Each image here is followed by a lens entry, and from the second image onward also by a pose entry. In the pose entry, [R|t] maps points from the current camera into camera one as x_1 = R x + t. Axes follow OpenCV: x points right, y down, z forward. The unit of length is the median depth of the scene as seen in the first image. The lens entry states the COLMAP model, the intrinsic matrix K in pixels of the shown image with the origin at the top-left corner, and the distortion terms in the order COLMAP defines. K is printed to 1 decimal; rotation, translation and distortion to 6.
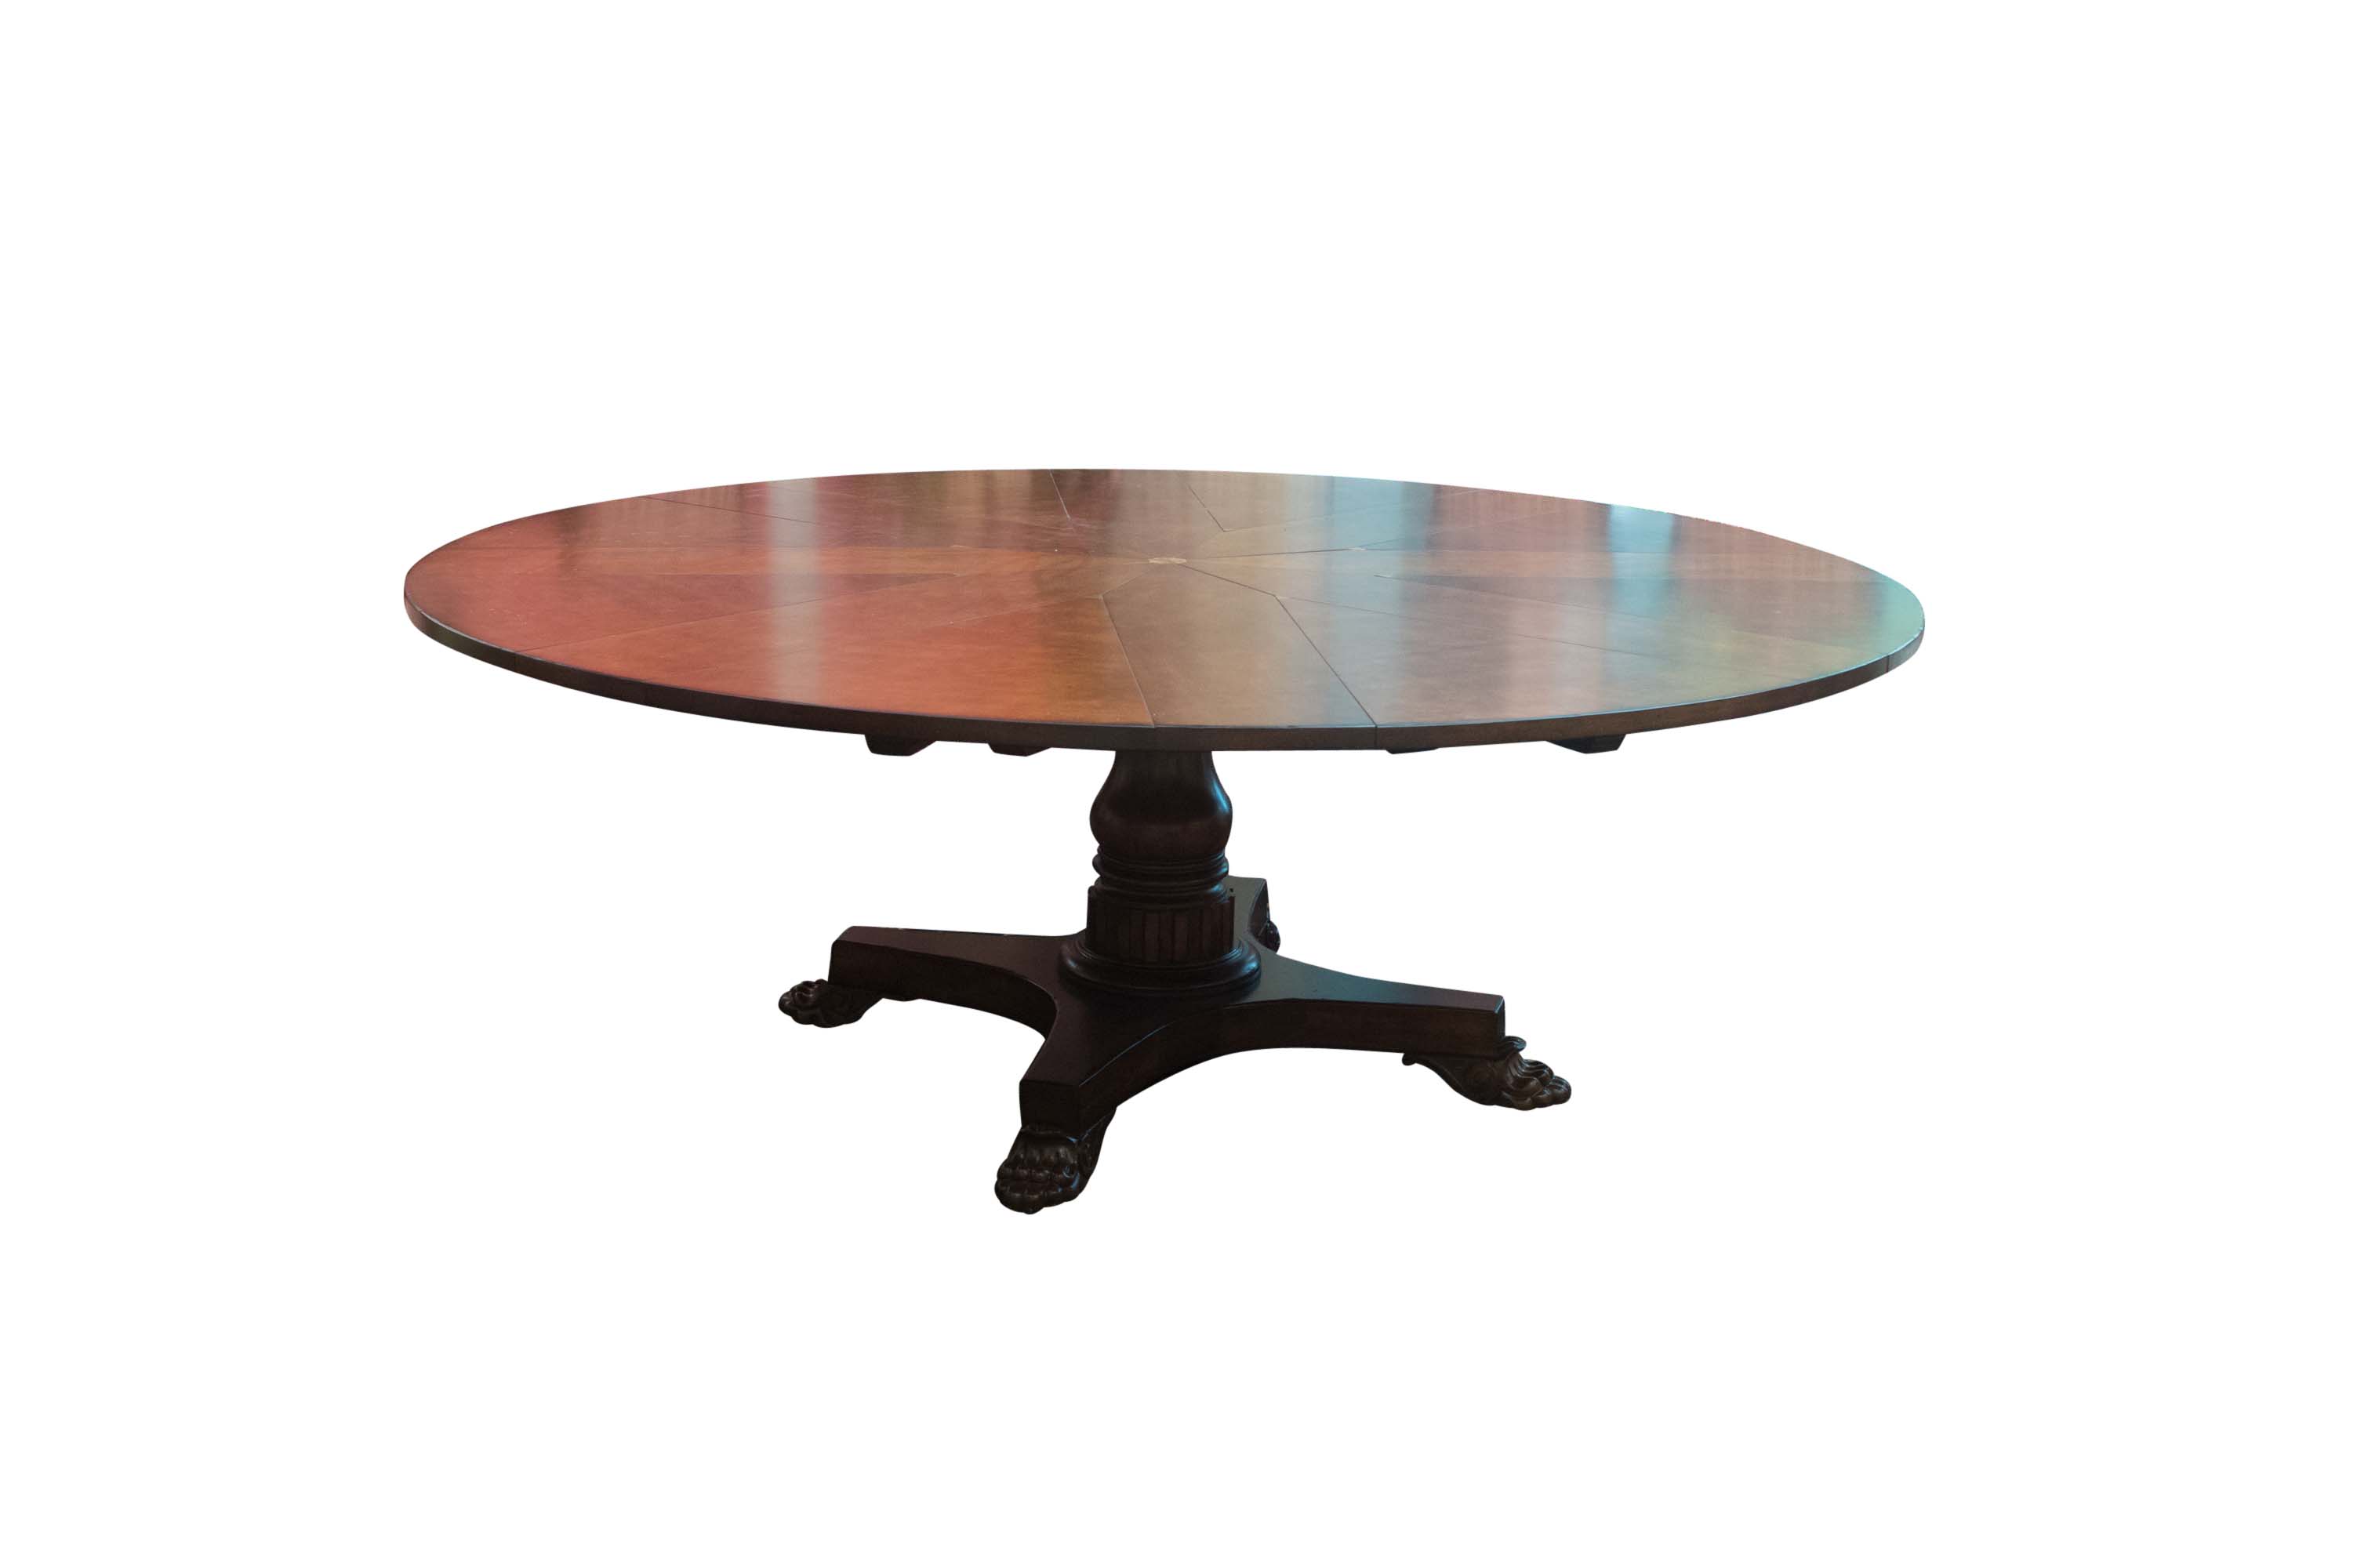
lens RADIAL K [[2527.2, 0, 1184.0], [0, 2527.2, 784.0], [0, 0, 1]] dist [-0.083909, -0.000717]
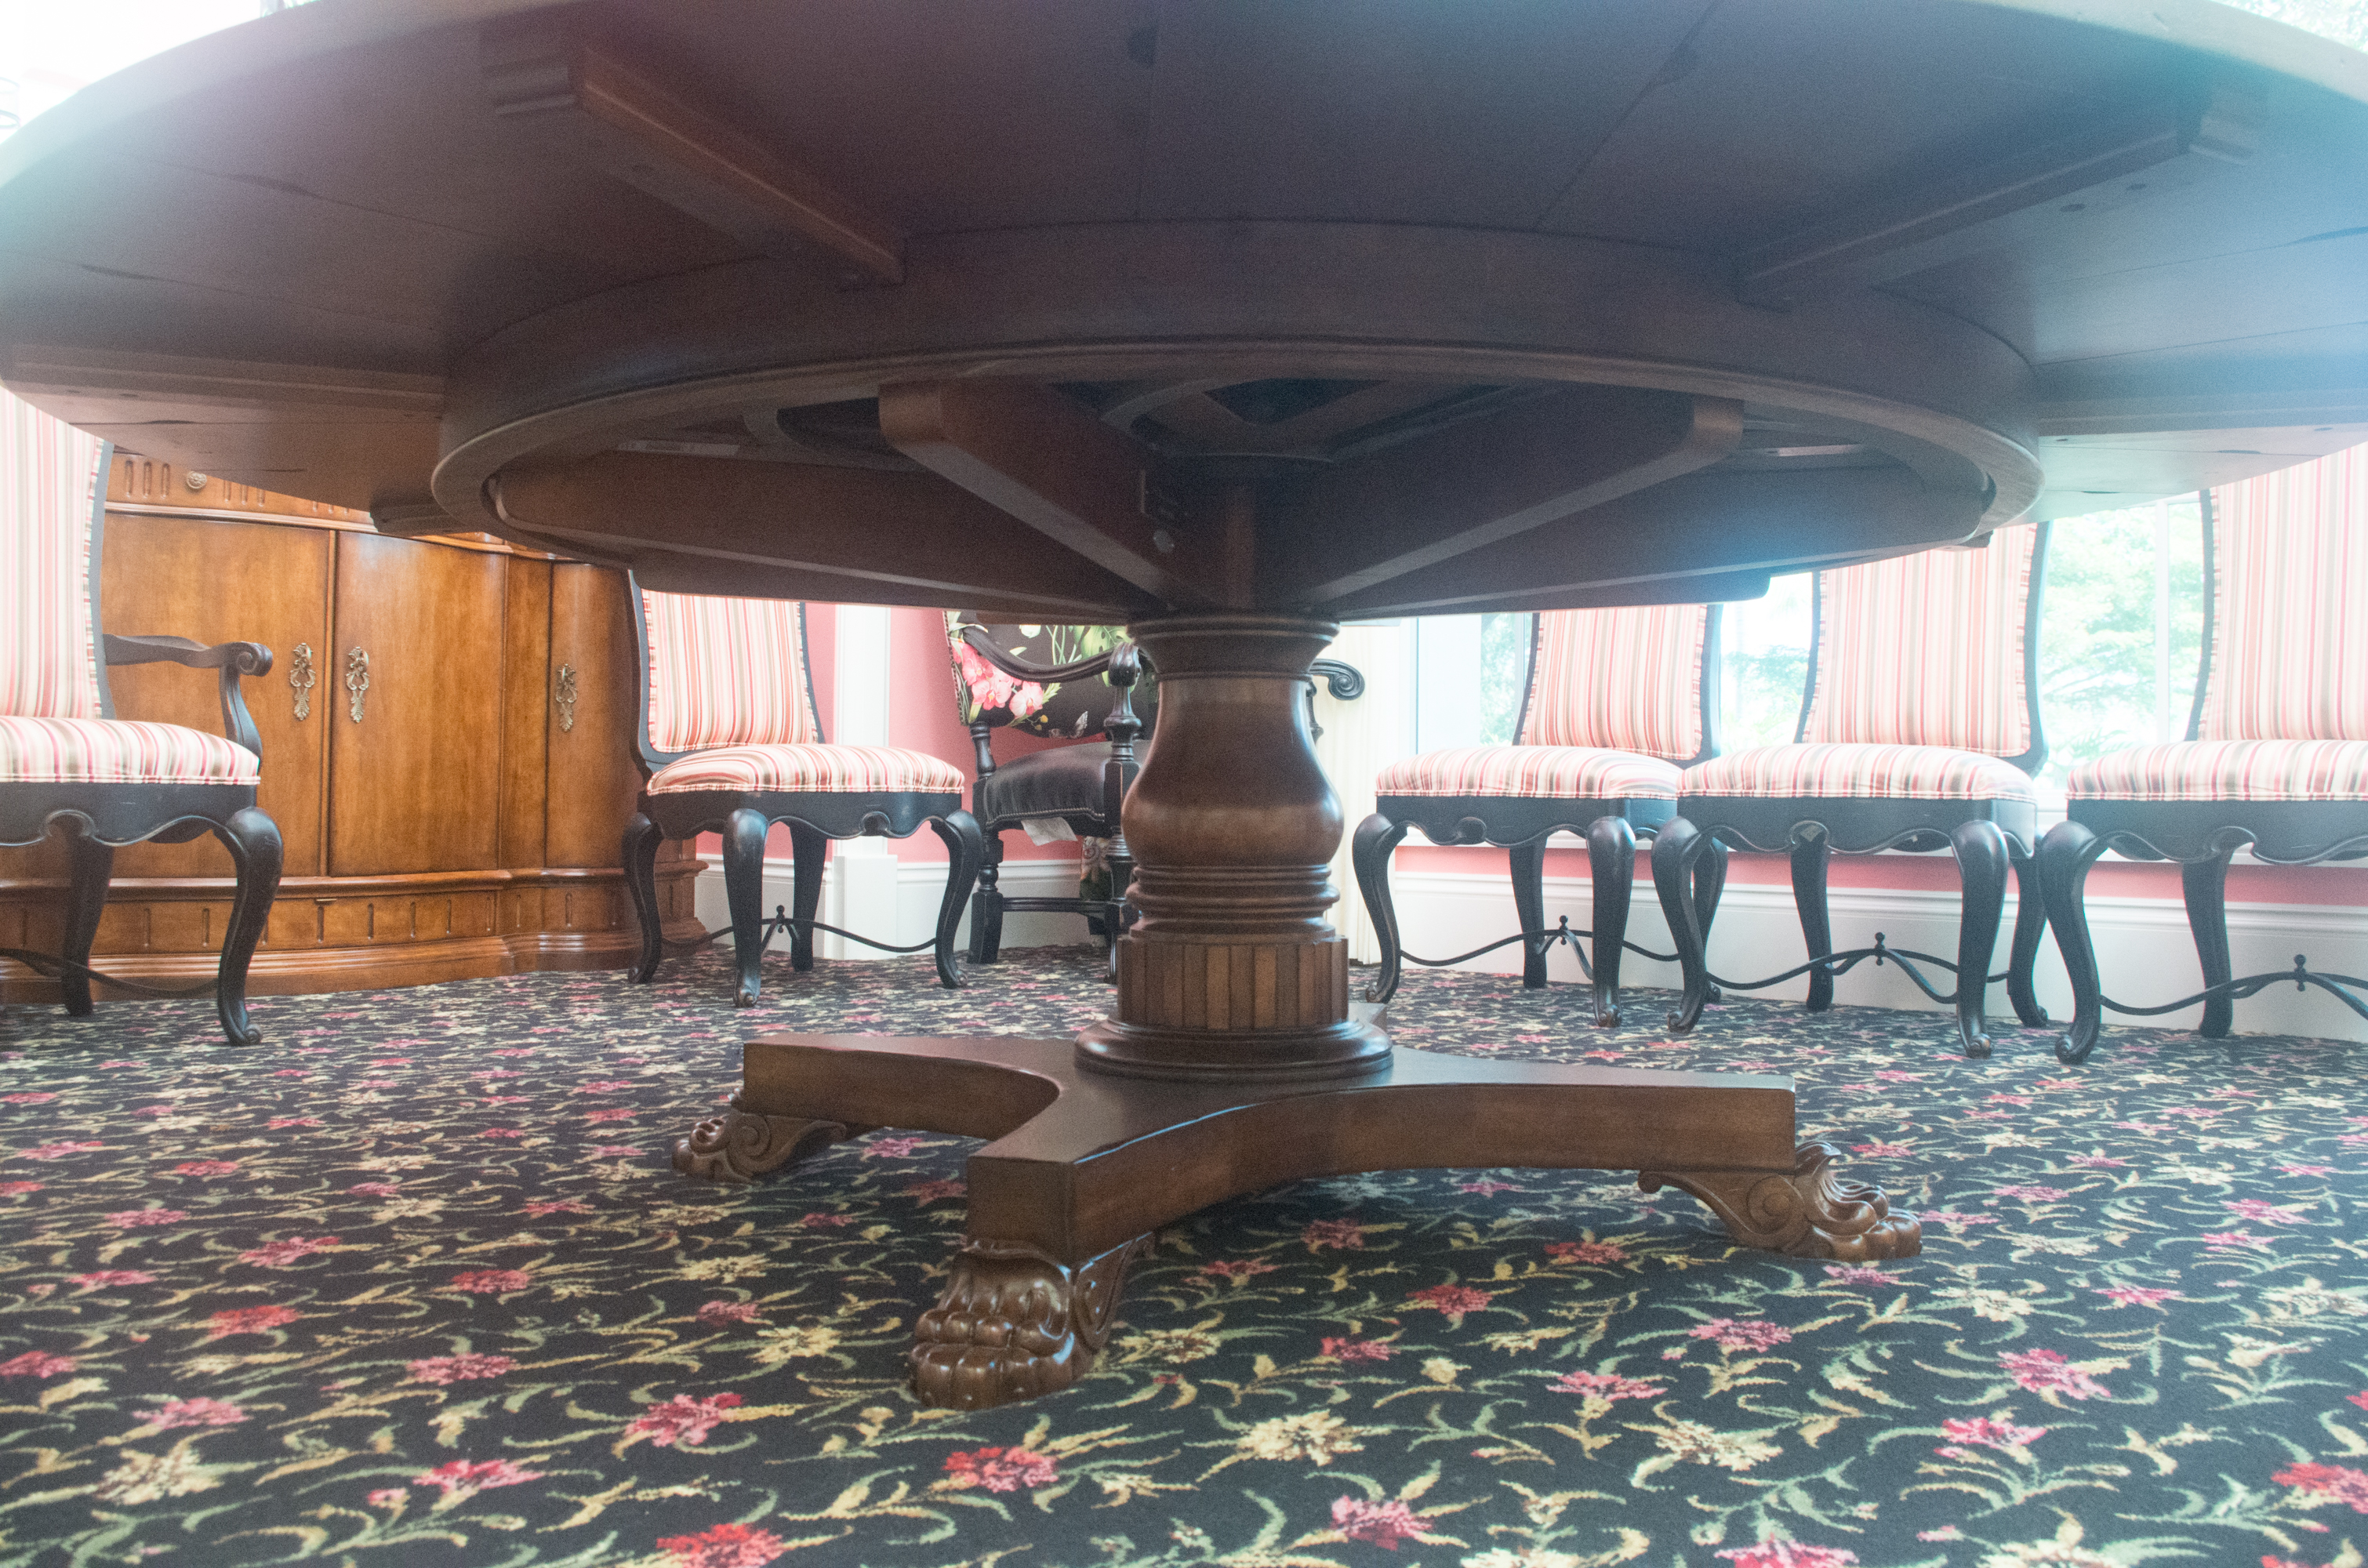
lens RADIAL K [[1837.3, 0, 1184.0], [0, 1837.3, 784.0], [0, 0, 1]] dist [-0.089611, 0.045628]
pose [[0.998732, -0.021171, -0.045672, 0.000694], [0.008986, 0.967669, -0.252064, 0.127263], [0.049531, 0.251334, 0.966632, 0.556756]]
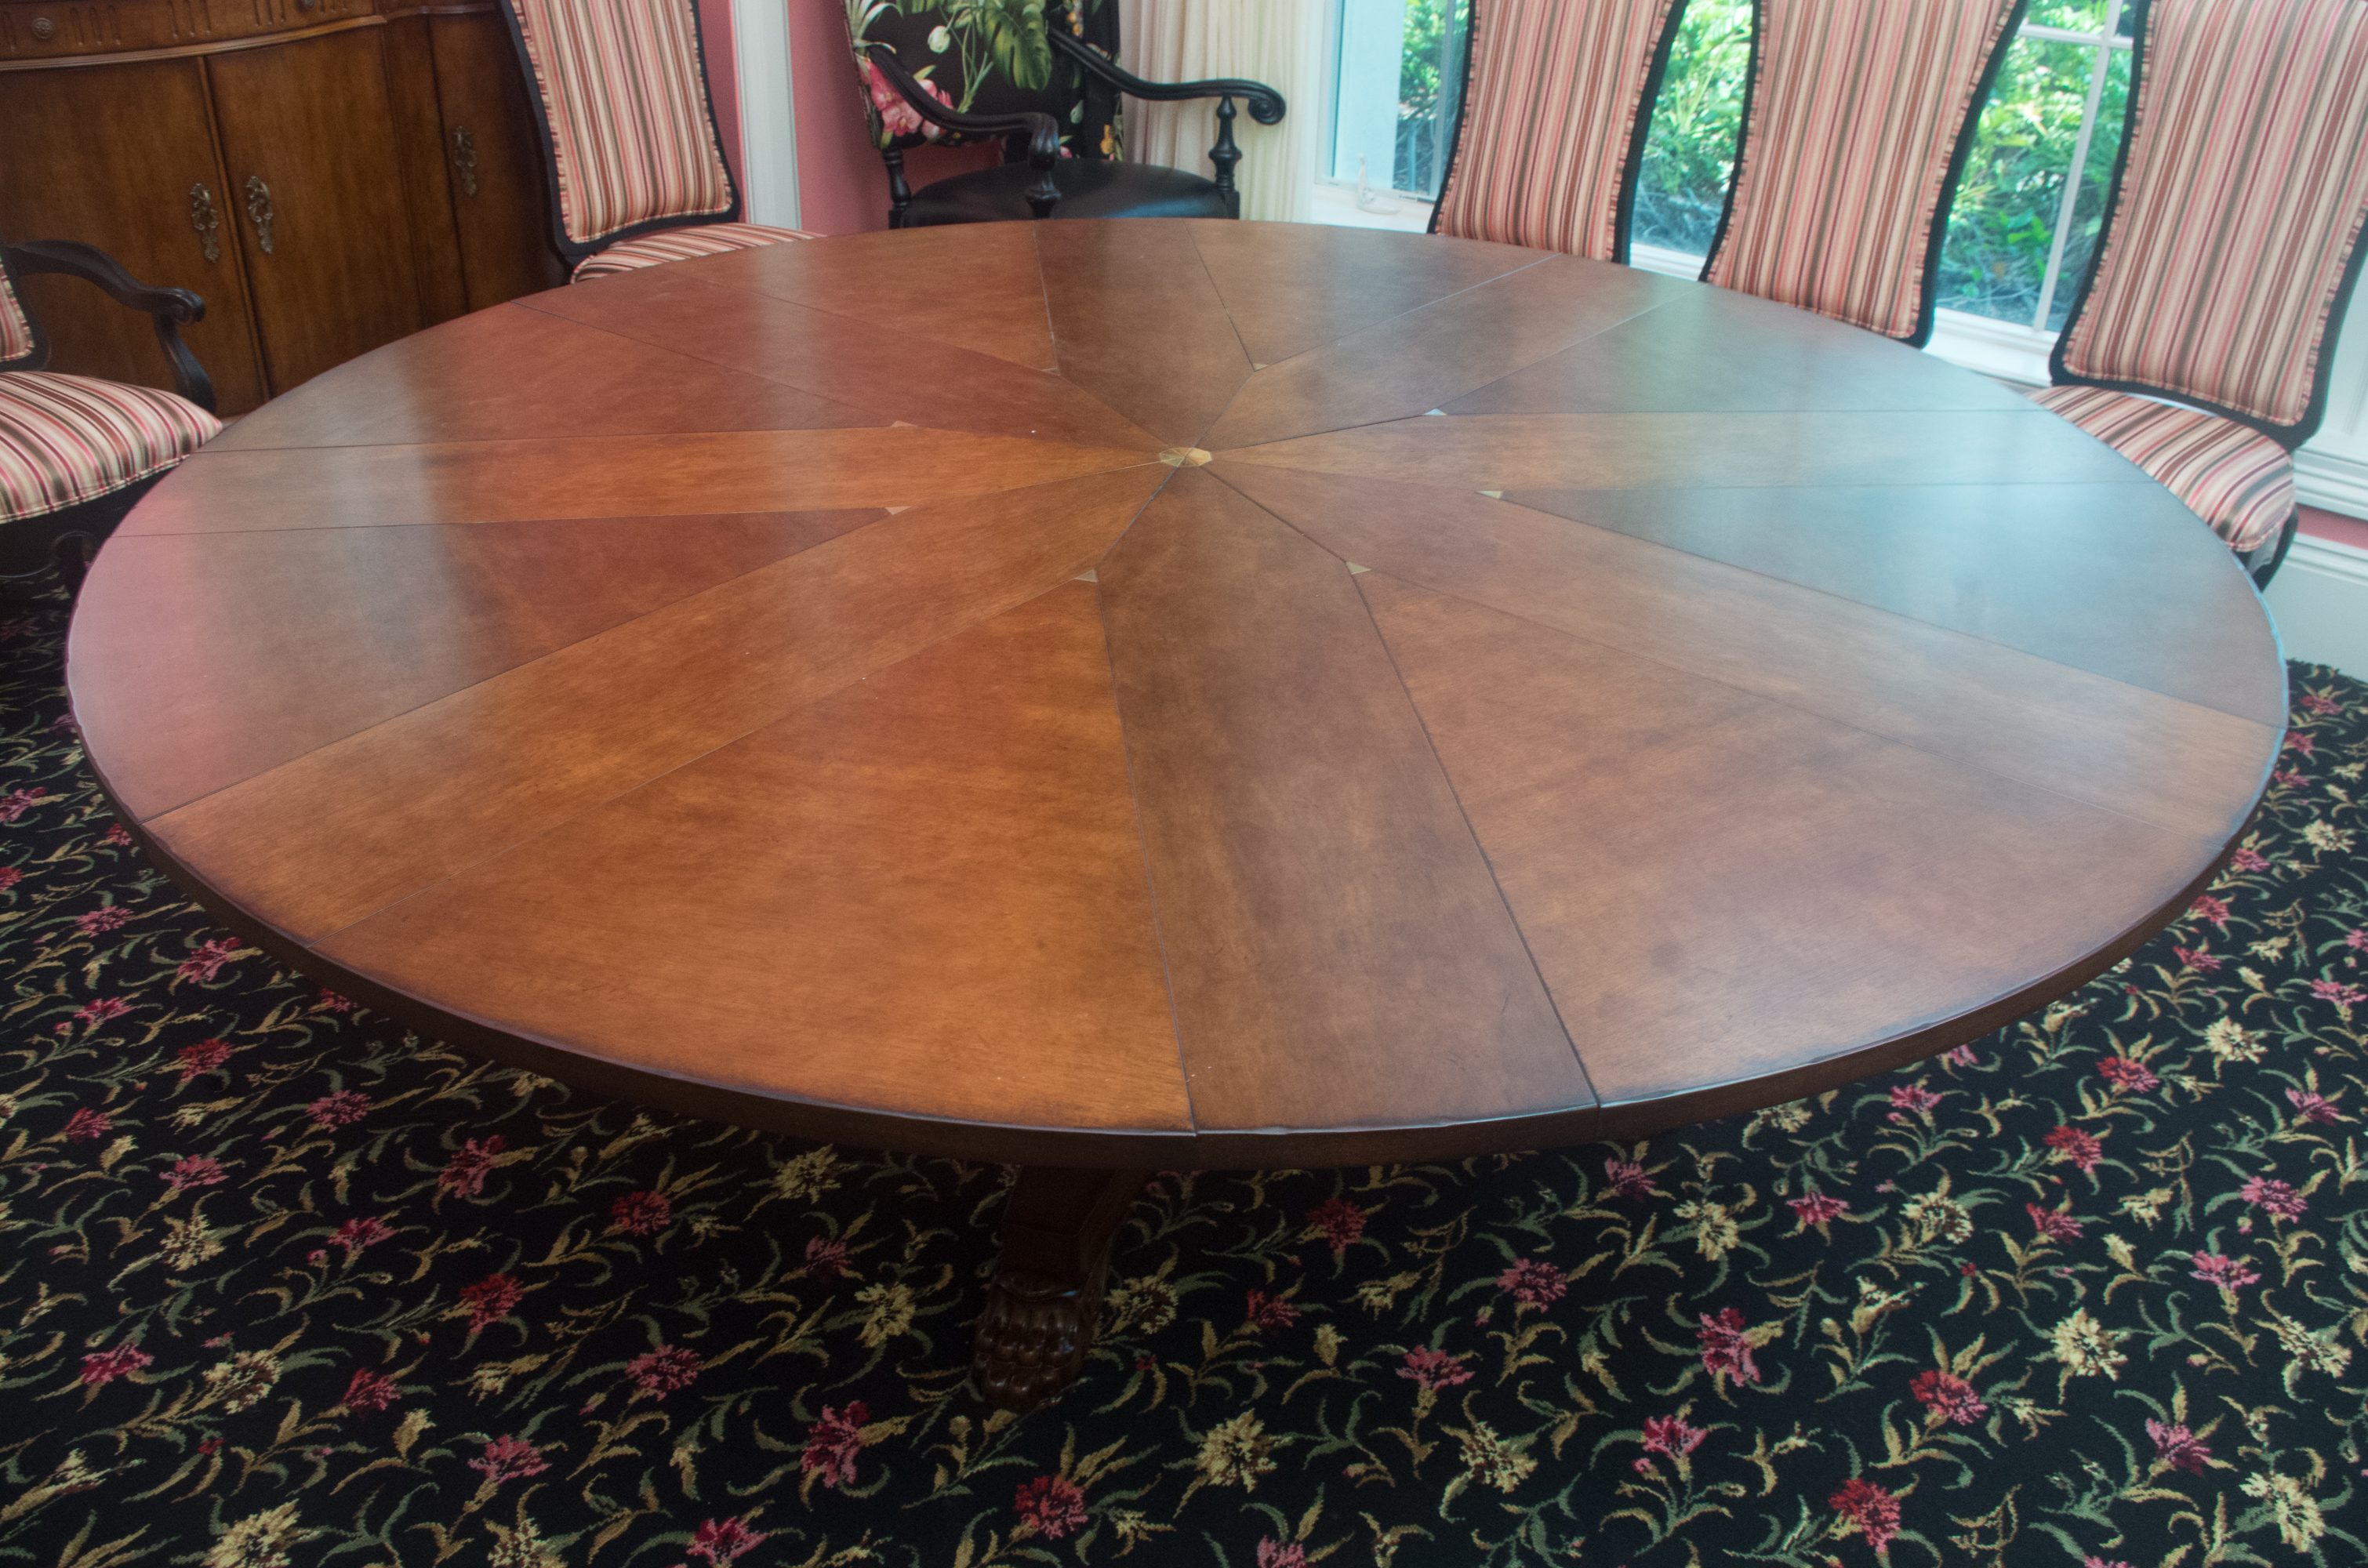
lens RADIAL K [[1837.3, 0, 1184.0], [0, 1837.3, 784.0], [0, 0, 1]] dist [-0.089611, 0.045628]
pose [[0.999934, -0.008358, 0.007835, -0.012064], [0.005774, 0.958367, 0.285480, -0.149404], [-0.009895, -0.285417, 0.958352, 0.471267]]
